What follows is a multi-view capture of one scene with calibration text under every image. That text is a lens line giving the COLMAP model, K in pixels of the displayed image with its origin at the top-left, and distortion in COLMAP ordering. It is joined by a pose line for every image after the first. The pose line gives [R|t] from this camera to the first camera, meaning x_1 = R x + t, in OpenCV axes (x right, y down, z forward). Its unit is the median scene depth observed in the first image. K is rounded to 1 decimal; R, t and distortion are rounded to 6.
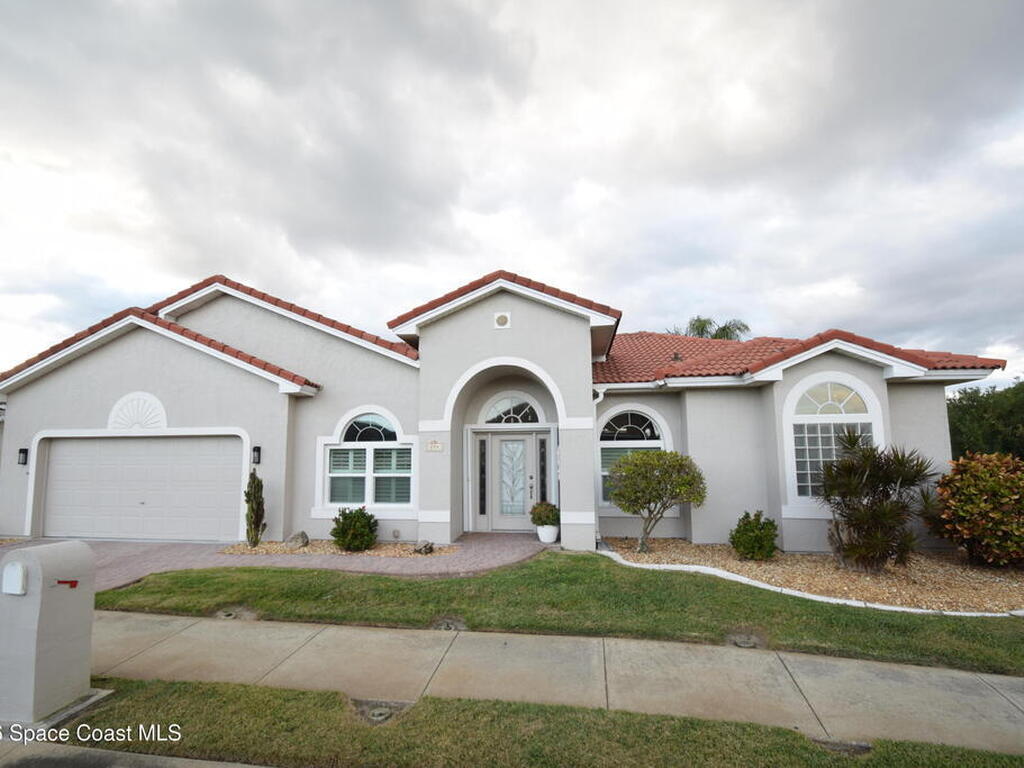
lens RADIAL K [[503.8, 0, 501.3], [0, 503.8, 403.7], [0, 0, 1]] dist [0.021430, -0.021153]
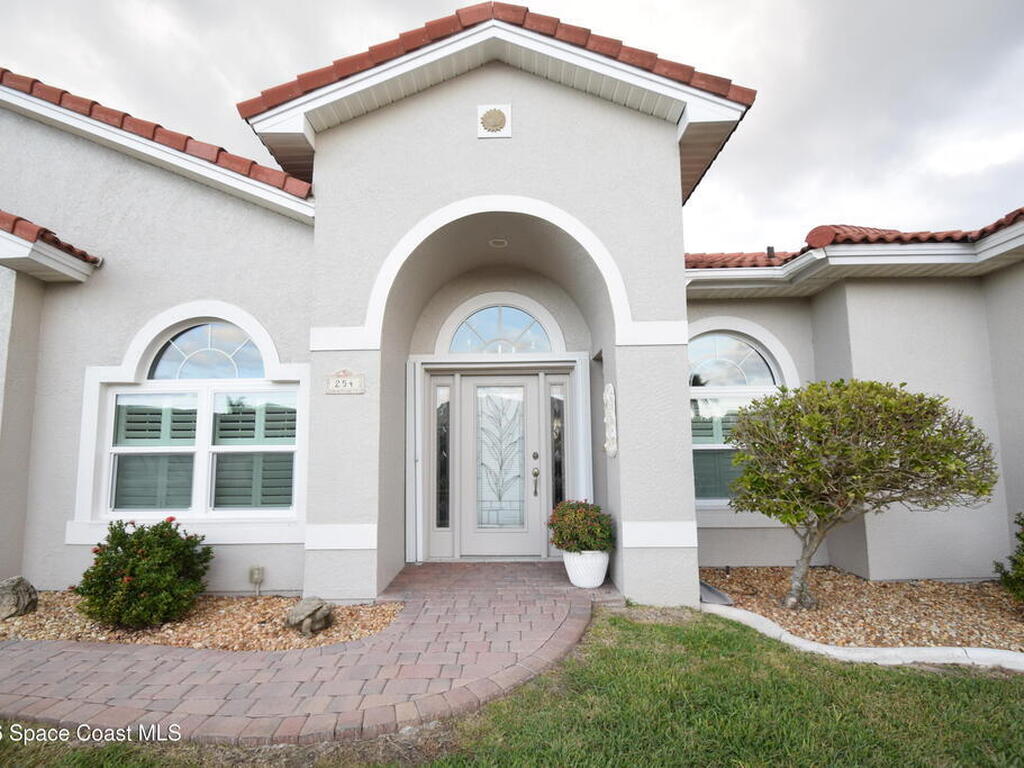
lens RADIAL K [[503.8, 0, 501.3], [0, 503.8, 403.7], [0, 0, 1]] dist [0.021430, -0.021153]
pose [[0.992605, 0.009664, 0.121004, -0.045526], [-0.009552, 0.999953, -0.001502, 0.100870], [-0.121013, 0.000335, 0.992651, 0.519309]]
